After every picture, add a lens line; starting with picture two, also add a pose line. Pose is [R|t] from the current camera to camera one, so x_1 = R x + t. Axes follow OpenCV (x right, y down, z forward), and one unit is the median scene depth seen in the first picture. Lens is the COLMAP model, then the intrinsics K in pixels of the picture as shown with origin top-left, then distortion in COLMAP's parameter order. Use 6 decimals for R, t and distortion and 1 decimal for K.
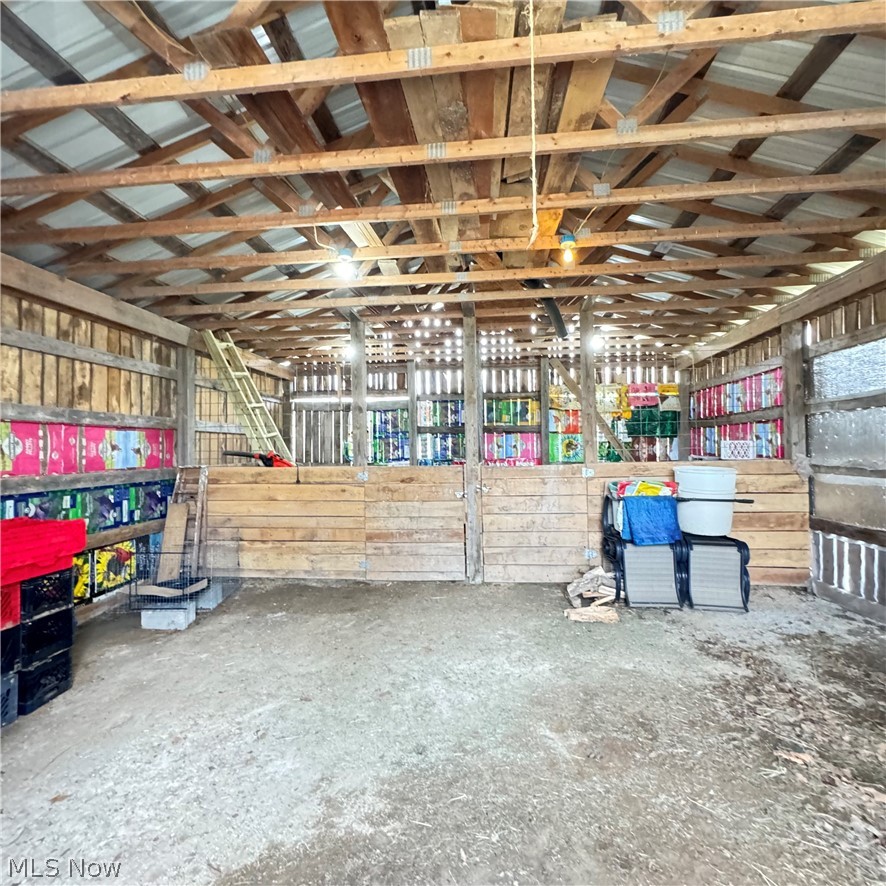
lens RADIAL K [[472.1, 0, 443.0], [0, 472.1, 443.0], [0, 0, 1]] dist [-0.001453, -0.001009]
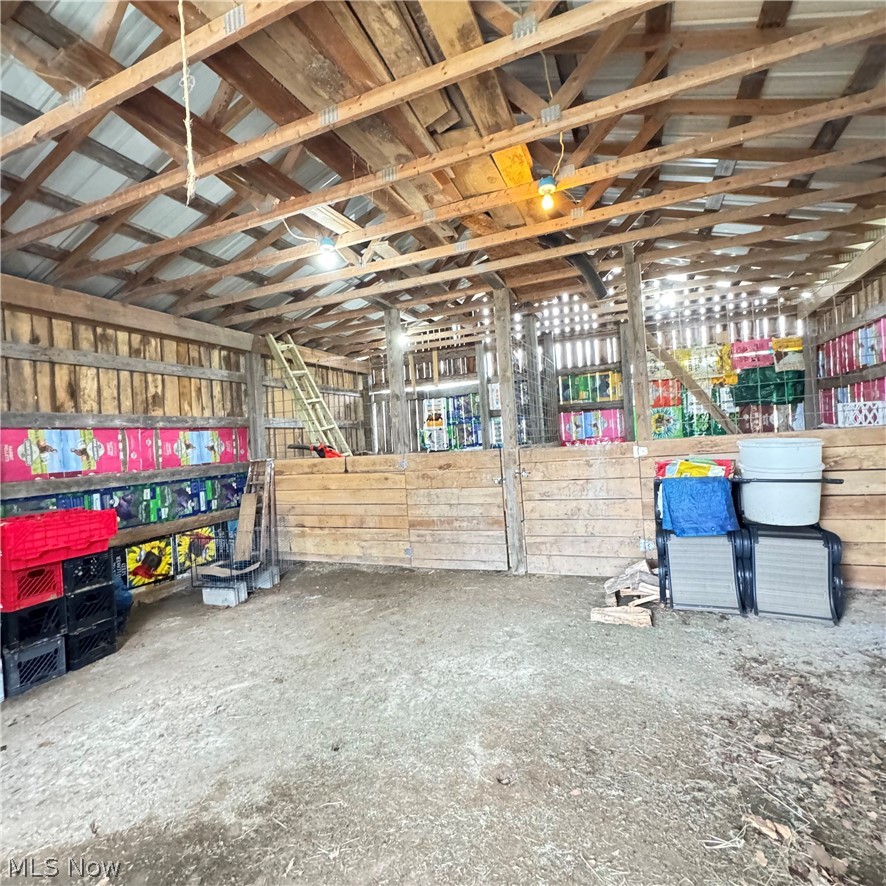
lens RADIAL K [[472.1, 0, 443.0], [0, 472.1, 443.0], [0, 0, 1]] dist [-0.001453, -0.001009]
pose [[0.955919, -0.044973, -0.290167, 0.240388], [0.053820, 0.998295, 0.022575, 0.009537], [0.288658, -0.037197, 0.956710, 0.081137]]
